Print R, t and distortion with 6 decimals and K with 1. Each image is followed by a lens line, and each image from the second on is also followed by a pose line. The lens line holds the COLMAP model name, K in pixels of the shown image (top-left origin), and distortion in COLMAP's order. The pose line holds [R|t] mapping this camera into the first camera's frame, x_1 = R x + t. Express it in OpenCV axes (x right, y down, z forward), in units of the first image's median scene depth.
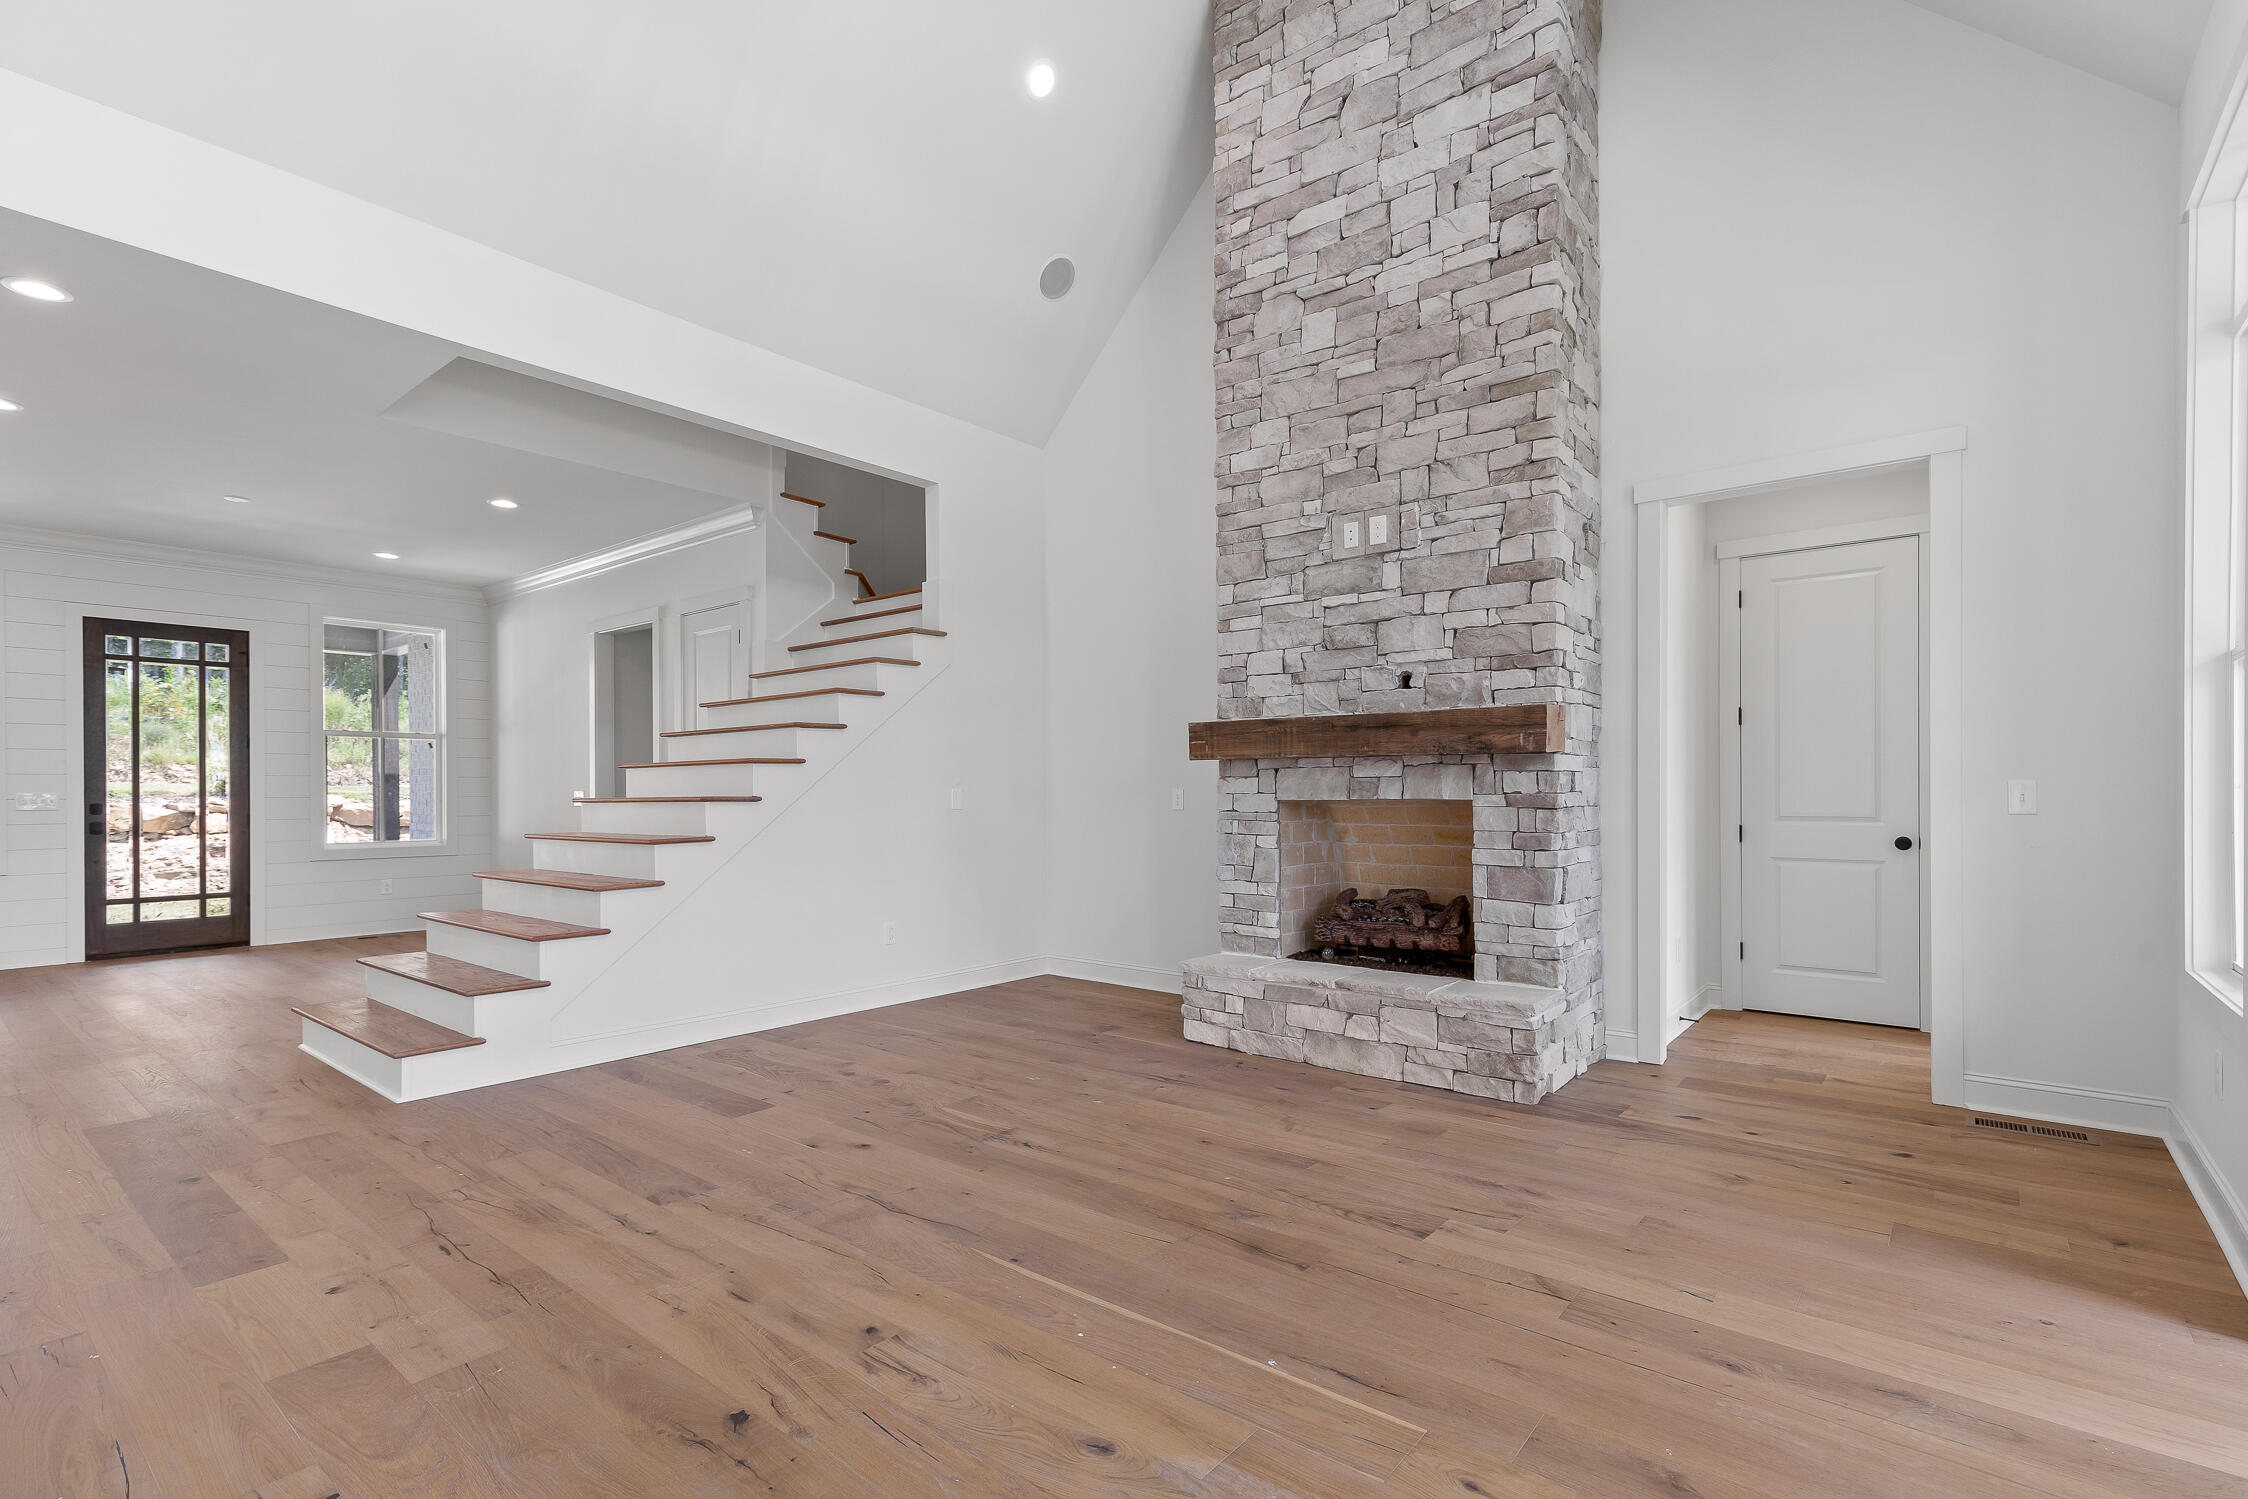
lens RADIAL K [[1029.4, 0, 1105.0], [0, 1029.4, 798.1], [0, 0, 1]] dist [0.004936, -0.001419]
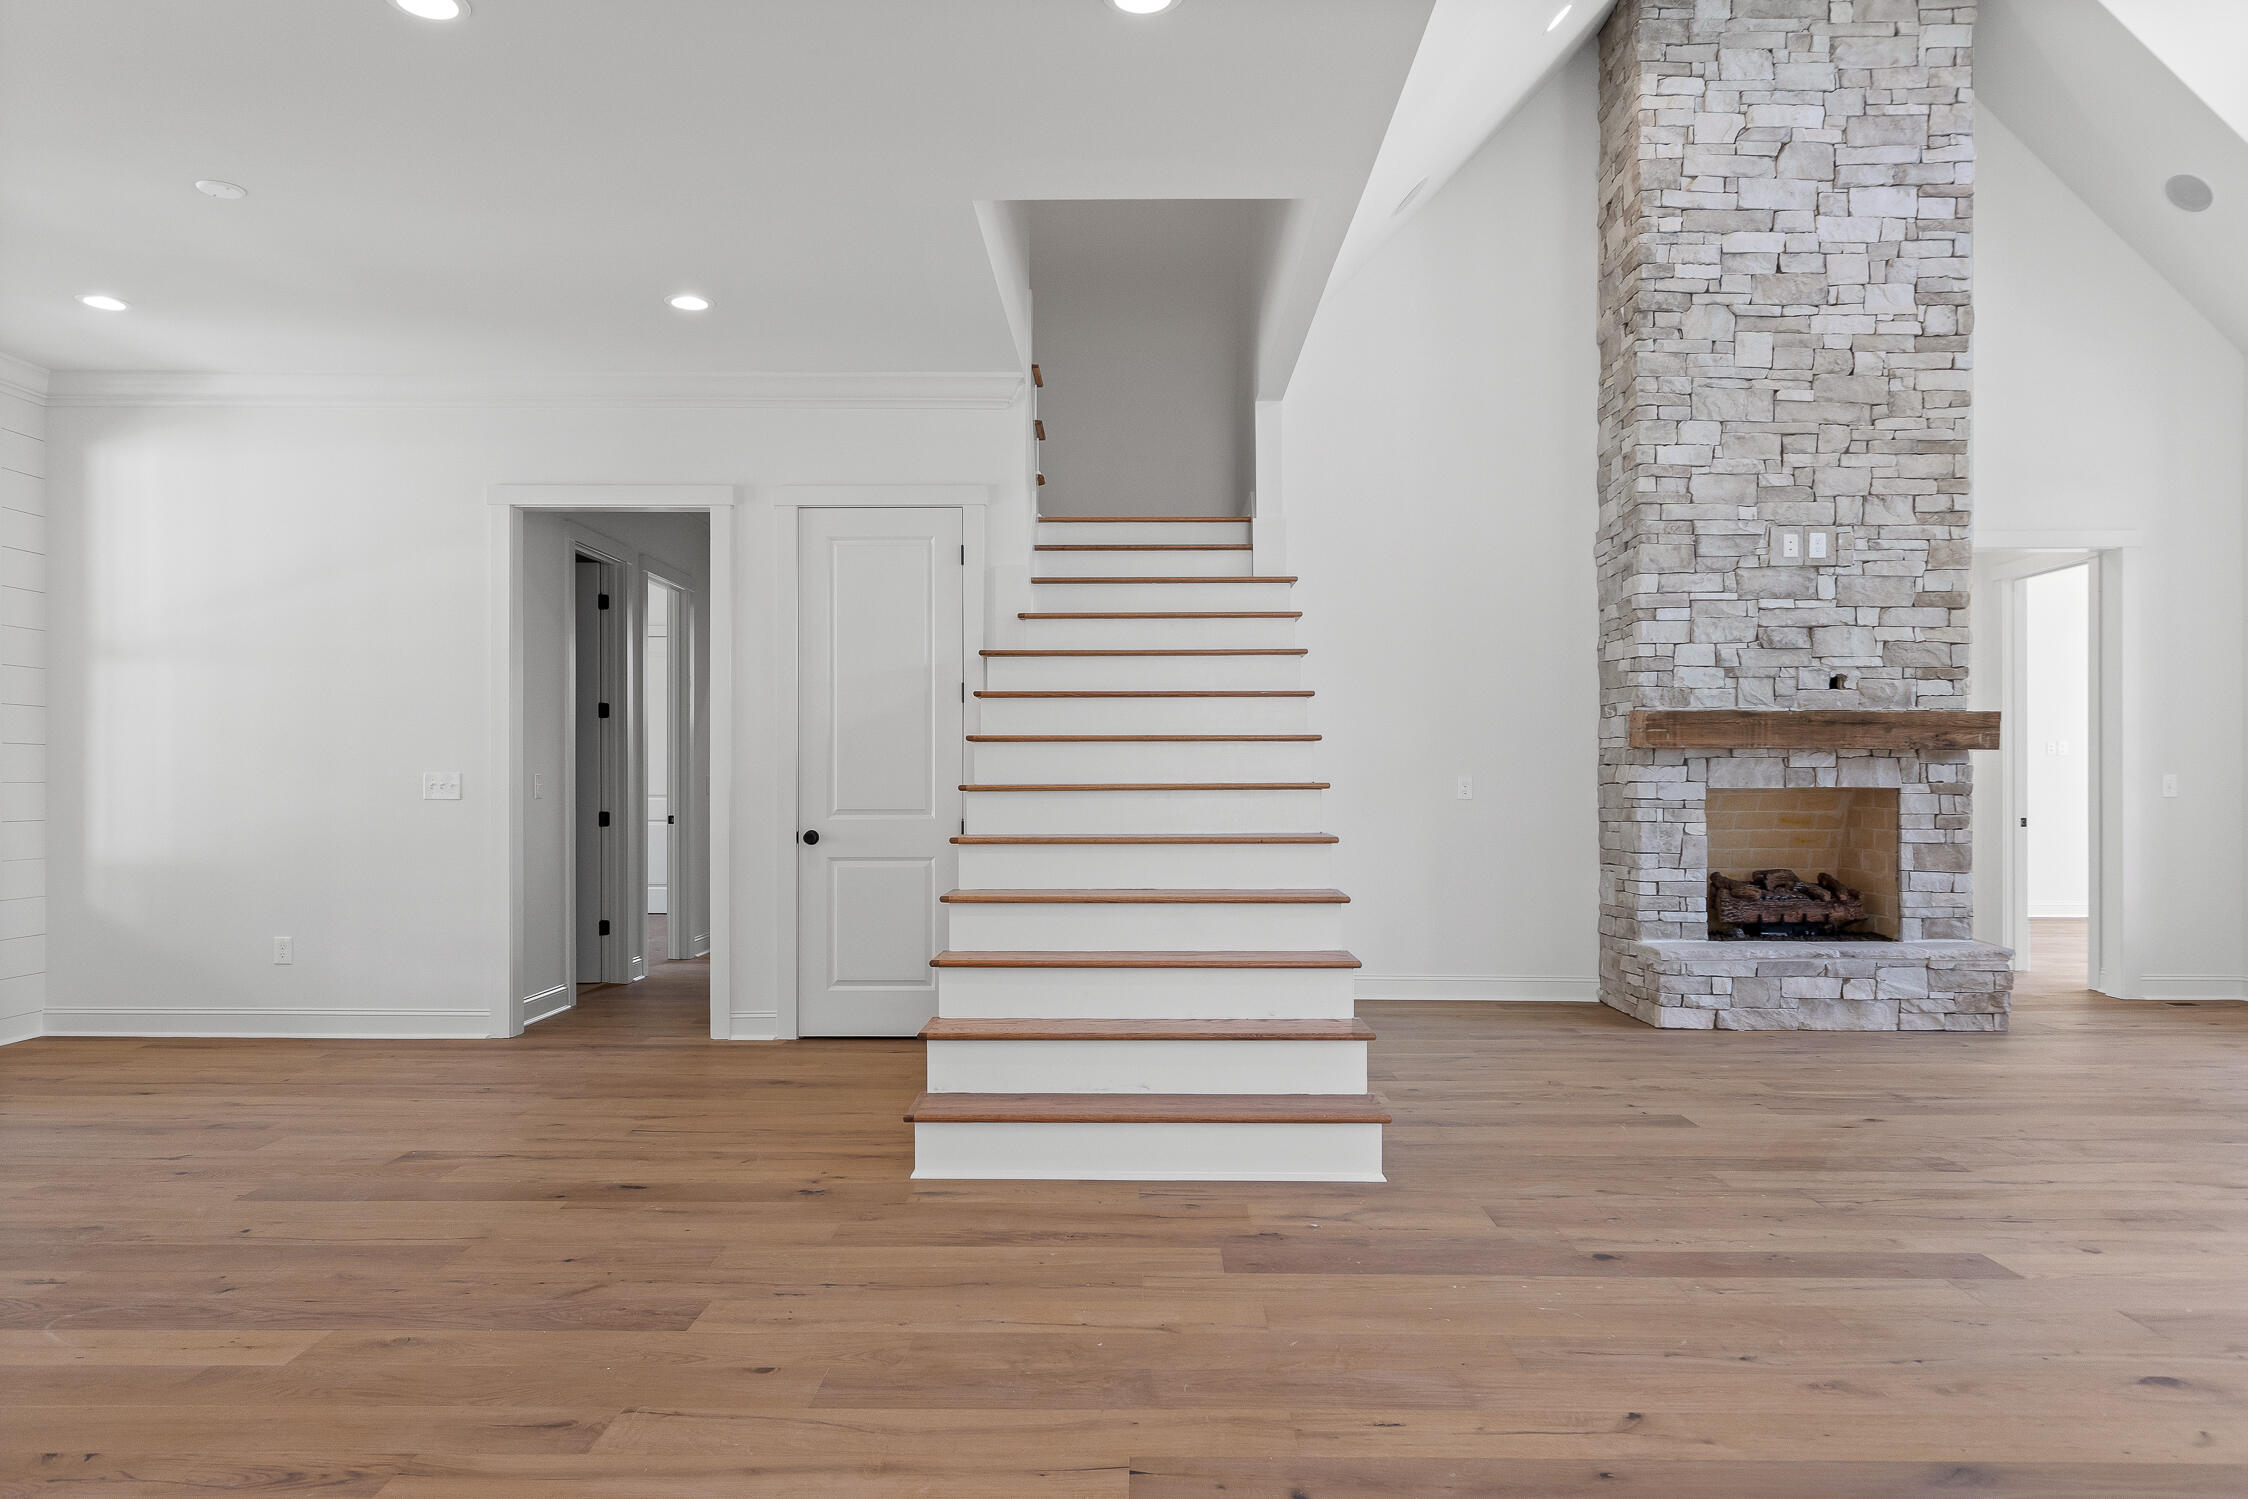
lens RADIAL K [[1465.5, 0, 1097.6], [0, 1465.5, 779.8], [0, 0, 1]] dist [0.006005, 0.000786]
pose [[0.783057, 0.004693, 0.621932, -1.333429], [-0.000054, 0.999972, -0.007478, 0.004971], [-0.621950, 0.005822, 0.783035, 0.244512]]
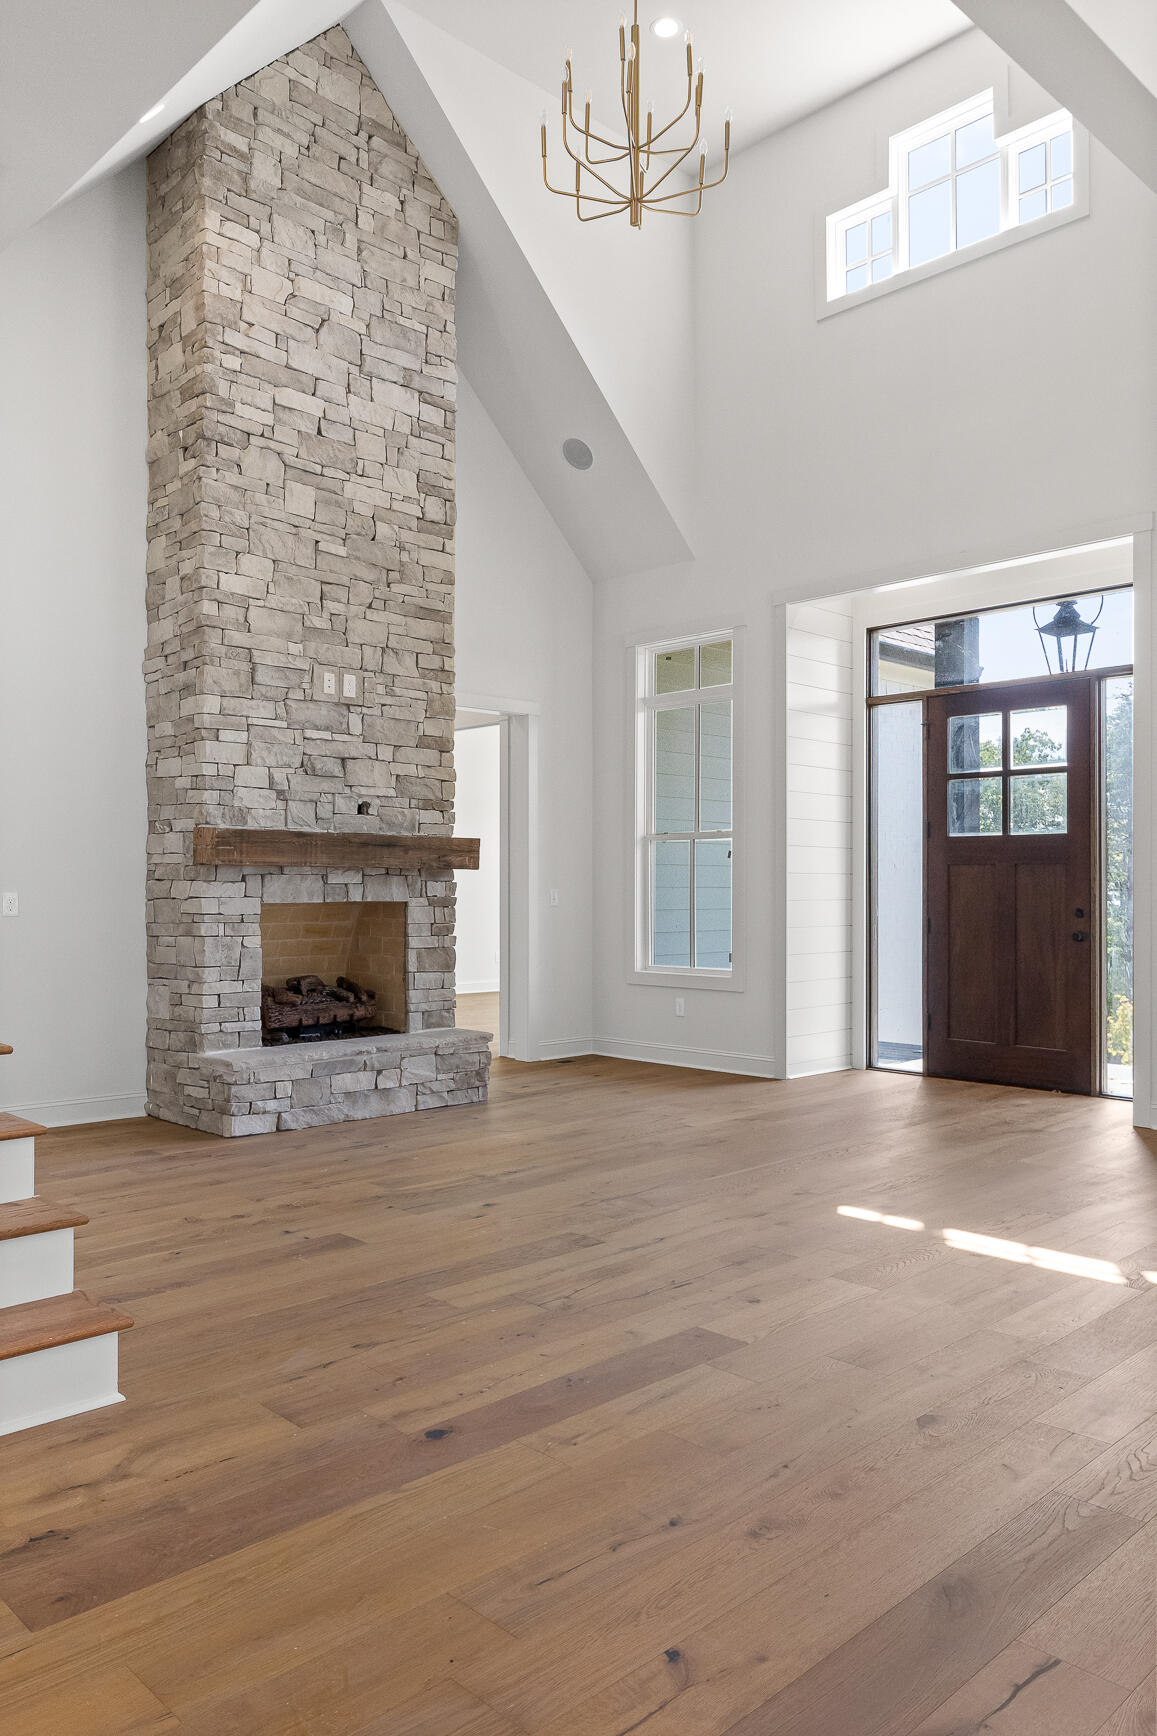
lens RADIAL K [[1272.3, 0, 575.5], [0, 1272.3, 874.5], [0, 0, 1]] dist [0.009306, -0.005441]
pose [[0.109902, 0.014029, 0.993843, -1.240142], [0.005226, 0.999878, -0.014692, -0.007411], [-0.993929, 0.006808, 0.109815, 0.561619]]
